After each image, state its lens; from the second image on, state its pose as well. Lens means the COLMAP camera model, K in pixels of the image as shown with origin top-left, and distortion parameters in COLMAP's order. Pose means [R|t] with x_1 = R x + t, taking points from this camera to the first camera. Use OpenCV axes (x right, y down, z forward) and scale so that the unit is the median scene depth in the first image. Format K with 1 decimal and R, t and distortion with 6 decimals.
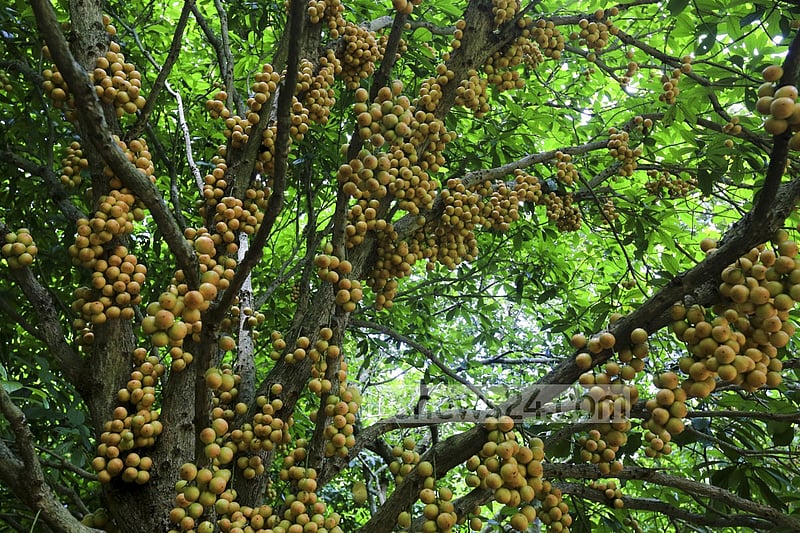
lens RADIAL K [[750.3, 0, 401.3], [0, 750.3, 271.8], [0, 0, 1]] dist [0.051743, 0.000000]
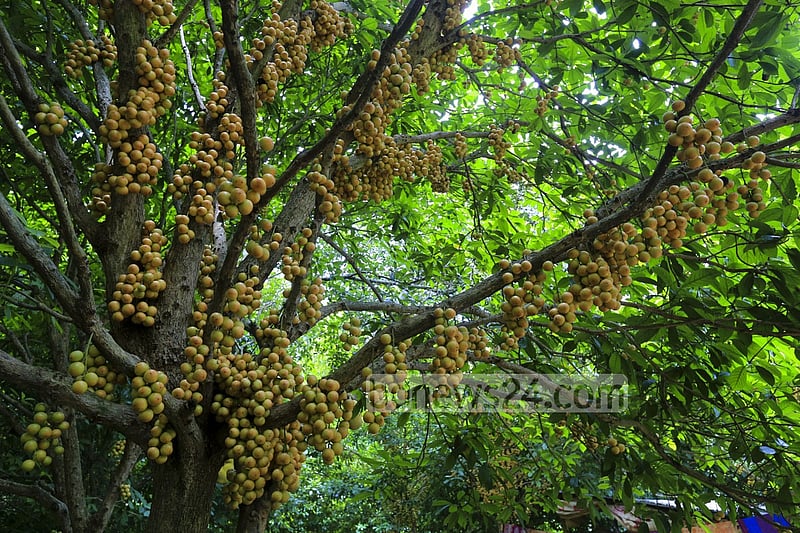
lens RADIAL K [[542.8, 0, 400.6], [0, 542.8, 265.3], [0, 0, 1]] dist [0.006477, 0.020985]
pose [[0.957804, 0.144203, 0.248632, -0.170113], [-0.166558, 0.983455, 0.071240, 0.043296], [-0.234245, -0.109645, 0.965975, 0.036781]]
